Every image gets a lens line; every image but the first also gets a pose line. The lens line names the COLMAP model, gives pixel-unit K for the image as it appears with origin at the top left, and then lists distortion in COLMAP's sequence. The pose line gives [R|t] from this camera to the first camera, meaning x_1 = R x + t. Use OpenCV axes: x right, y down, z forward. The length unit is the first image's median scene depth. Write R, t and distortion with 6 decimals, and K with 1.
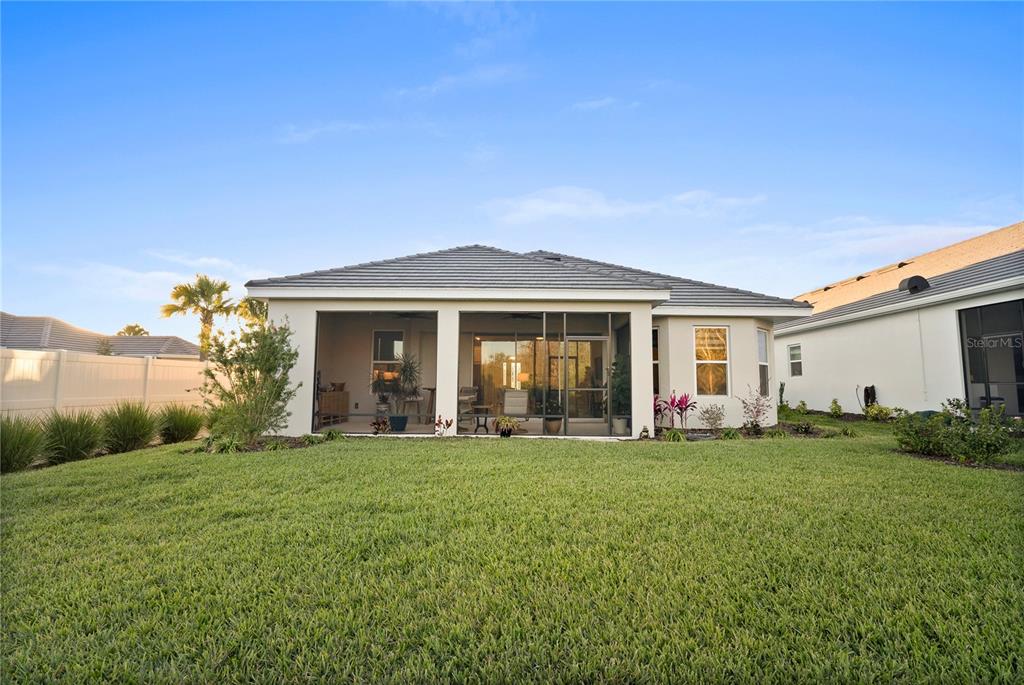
lens RADIAL K [[511.2, 0, 512.0], [0, 511.2, 342.5], [0, 0, 1]] dist [0.001505, -0.000127]
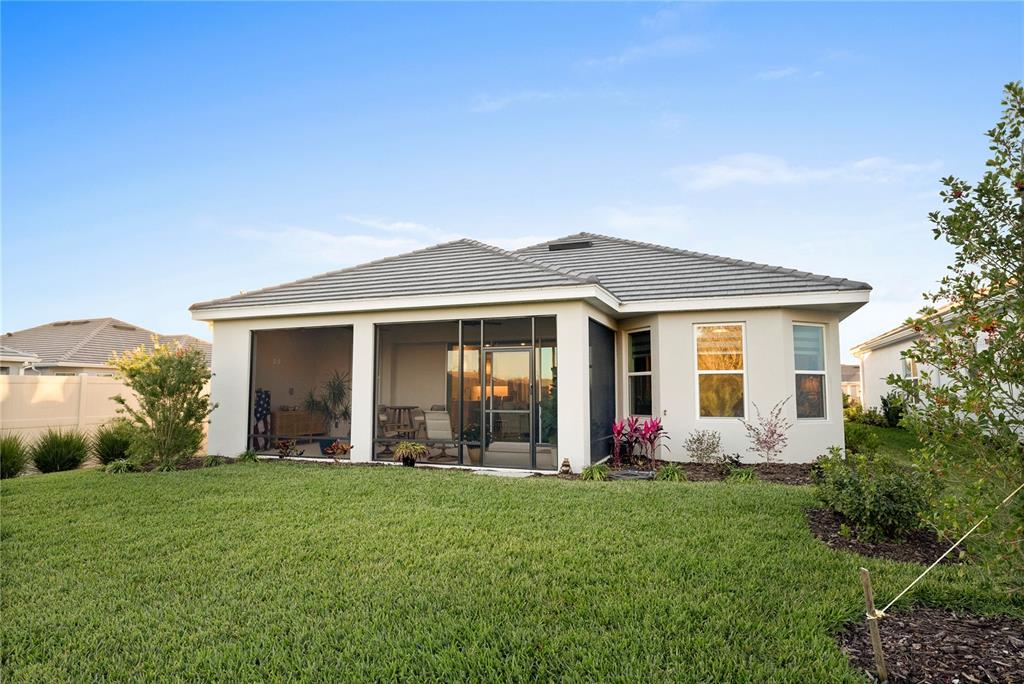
lens RADIAL K [[572.0, 0, 512.0], [0, 572.0, 342.0], [0, 0, 1]] dist [0.002956, 0.000429]
pose [[0.941133, -0.037805, -0.335915, 0.460701], [0.037064, 0.999276, -0.008620, -0.011329], [0.335997, -0.004337, 0.941853, 0.134566]]
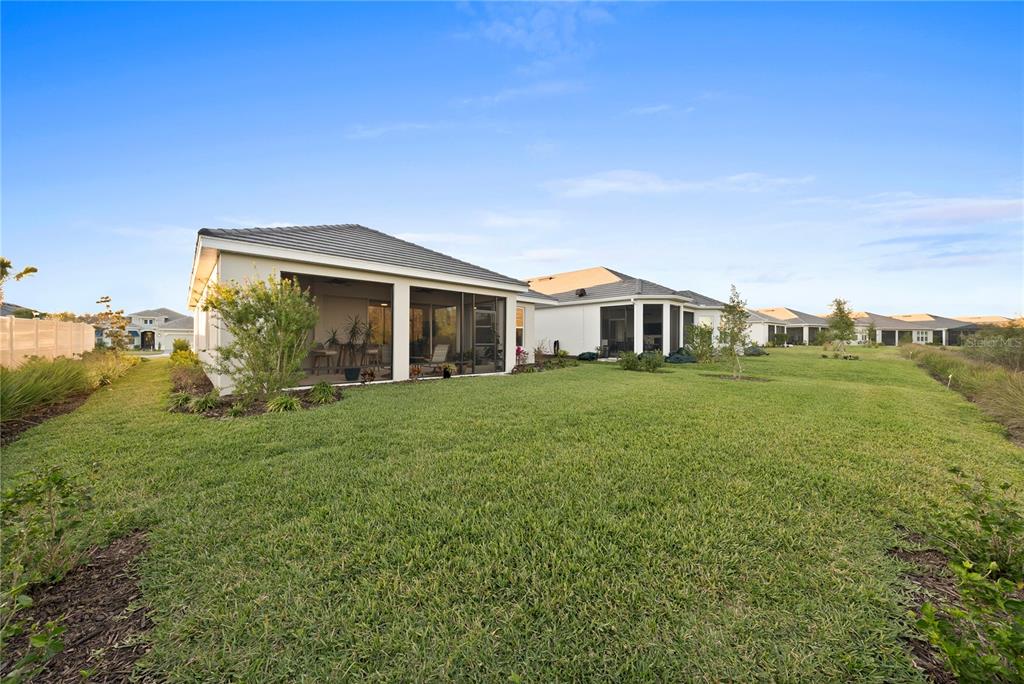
lens RADIAL K [[362.9, 0, 527.0], [0, 362.9, 341.4], [0, 0, 1]] dist [-0.000129, -0.000009]
pose [[0.700593, -0.003445, 0.713553, -0.554947], [-0.067999, 0.995115, 0.071568, -0.006475], [-0.710314, -0.098661, 0.696936, 0.123619]]
